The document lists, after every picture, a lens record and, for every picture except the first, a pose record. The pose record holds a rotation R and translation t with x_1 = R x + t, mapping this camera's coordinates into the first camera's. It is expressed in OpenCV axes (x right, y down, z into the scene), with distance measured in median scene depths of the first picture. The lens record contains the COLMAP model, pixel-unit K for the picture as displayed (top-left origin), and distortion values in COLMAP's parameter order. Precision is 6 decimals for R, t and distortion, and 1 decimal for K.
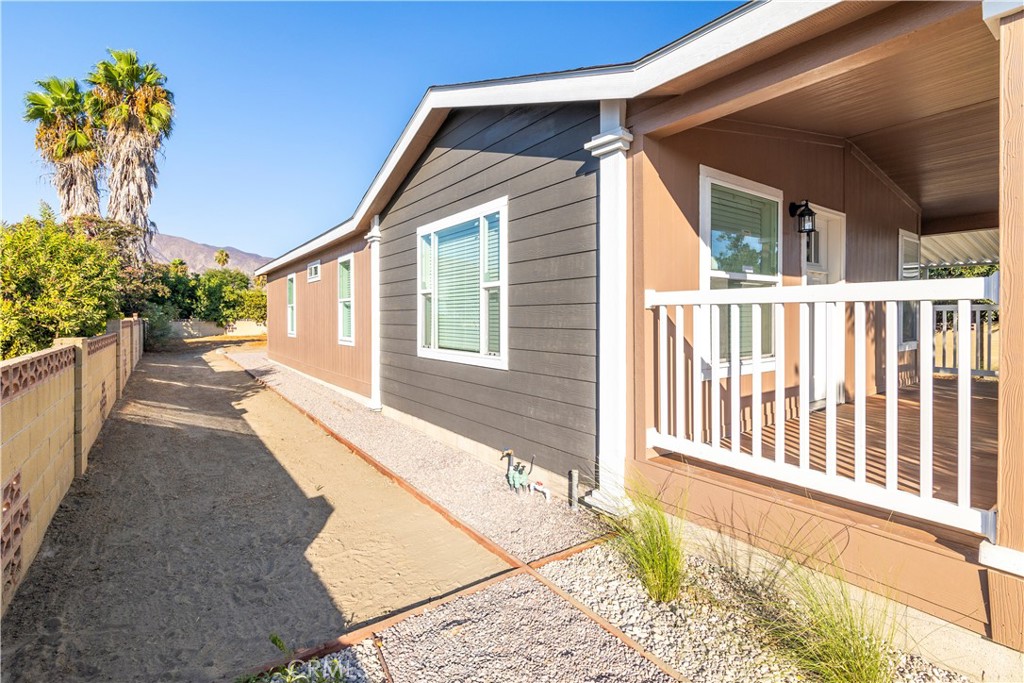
lens RADIAL K [[495.5, 0, 513.8], [0, 495.5, 323.2], [0, 0, 1]] dist [-0.000308, 0.000137]
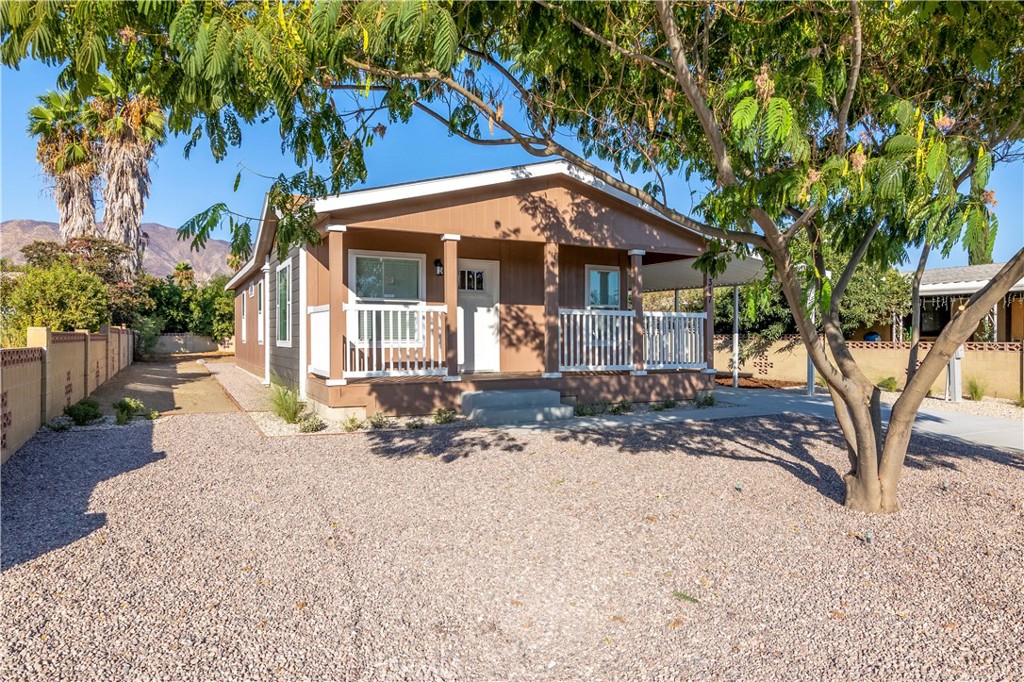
lens RADIAL K [[624.5, 0, 512.0], [0, 624.5, 341.0], [0, 0, 1]] dist [-0.004797, -0.000541]
pose [[0.994387, 0.004285, -0.105721, 0.131687], [-0.004466, 0.999989, -0.001477, 0.008514], [0.105713, 0.001941, 0.994395, -0.158334]]
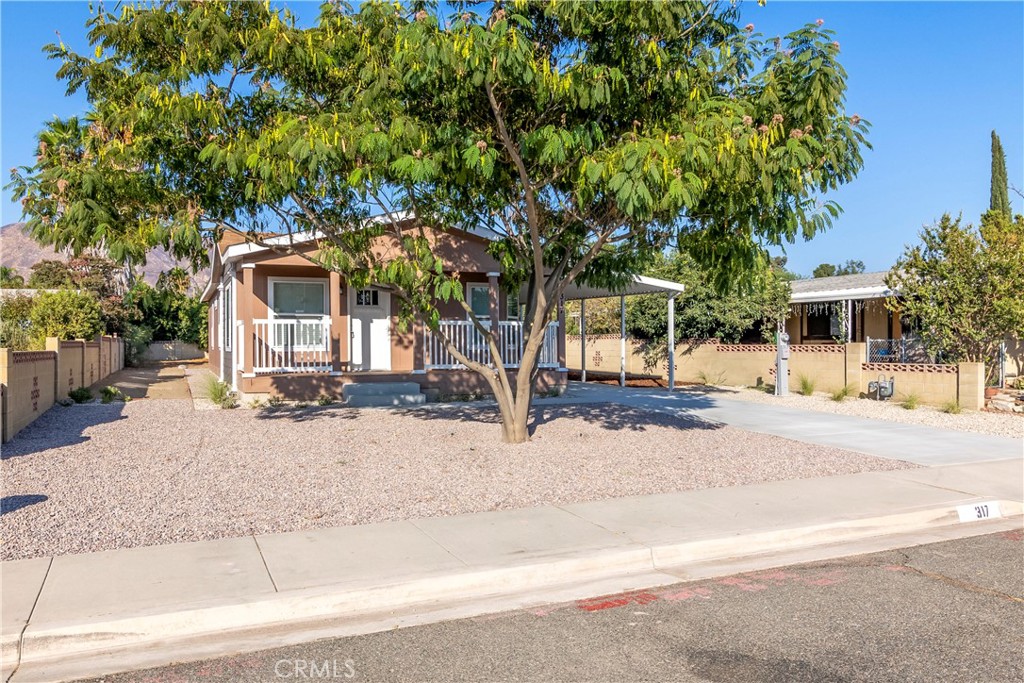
lens RADIAL K [[677.6, 0, 428.9], [0, 677.6, 339.4], [0, 0, 1]] dist [0.001175, -0.000642]
pose [[0.972195, -0.002714, -0.234155, 0.209901], [-0.000517, 0.999906, -0.013735, 0.009788], [0.234171, 0.013475, 0.972102, -0.248321]]
